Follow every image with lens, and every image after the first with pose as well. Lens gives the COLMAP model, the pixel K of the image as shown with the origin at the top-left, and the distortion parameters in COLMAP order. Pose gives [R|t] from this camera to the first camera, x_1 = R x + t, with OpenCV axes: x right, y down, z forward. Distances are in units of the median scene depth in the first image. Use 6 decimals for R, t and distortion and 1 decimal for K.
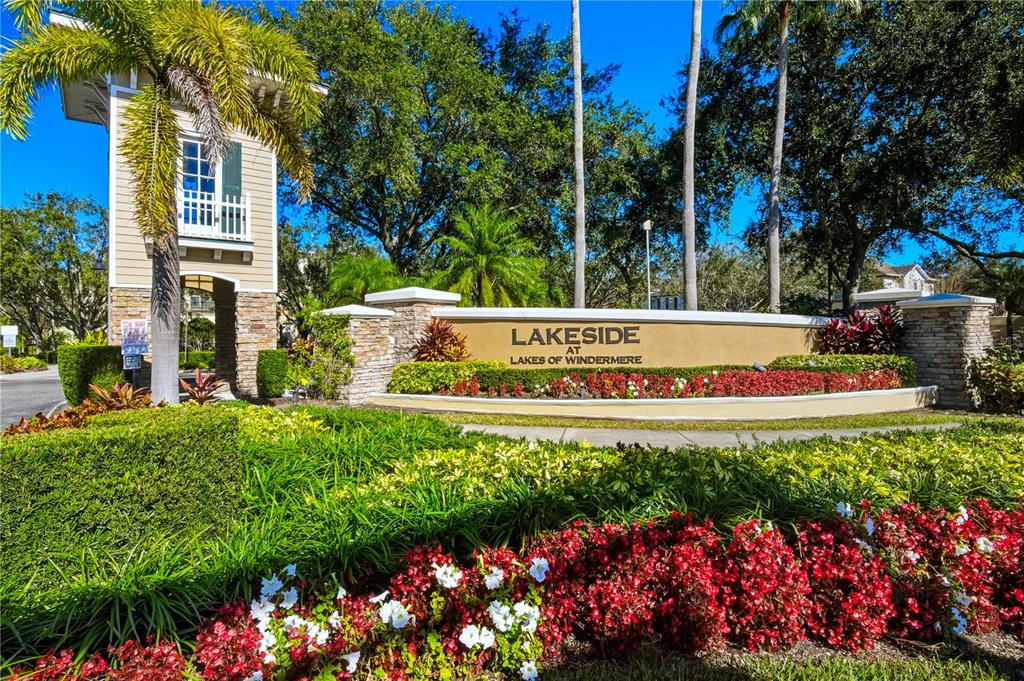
lens RADIAL K [[513.1, 0, 510.6], [0, 513.1, 336.7], [0, 0, 1]] dist [-0.017433, -0.003244]
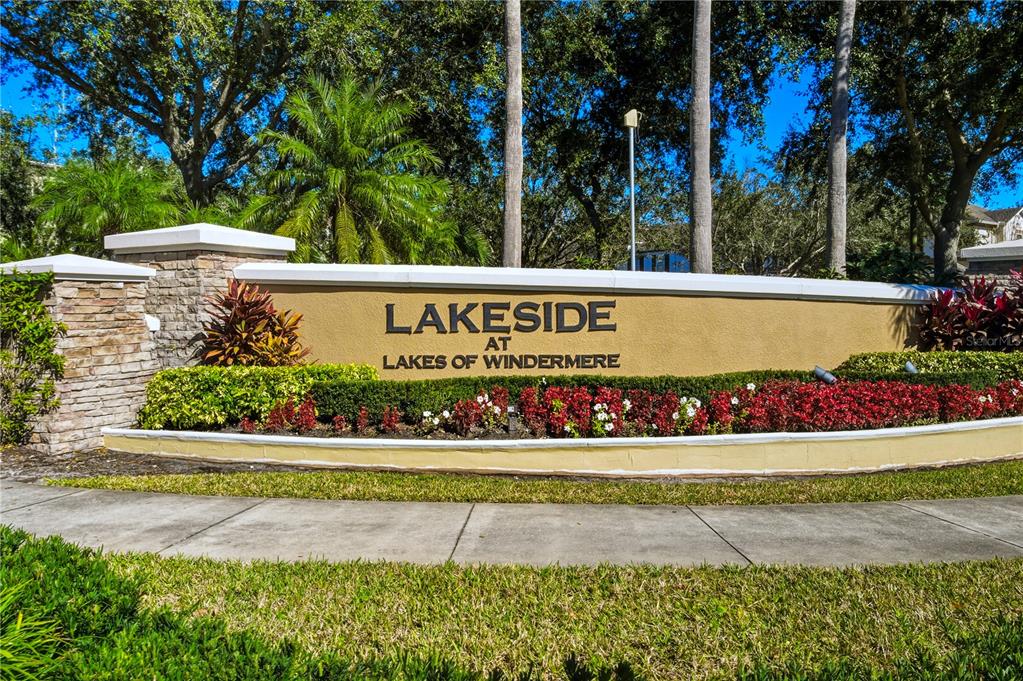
lens RADIAL K [[761.4, 0, 511.7], [0, 761.4, 337.3], [0, 0, 1]] dist [0.034813, -0.003675]
pose [[0.993130, 0.001015, 0.117014, 0.036863], [-0.005020, 0.999411, 0.033937, -0.007425], [-0.116911, -0.034292, 0.992550, 0.167205]]
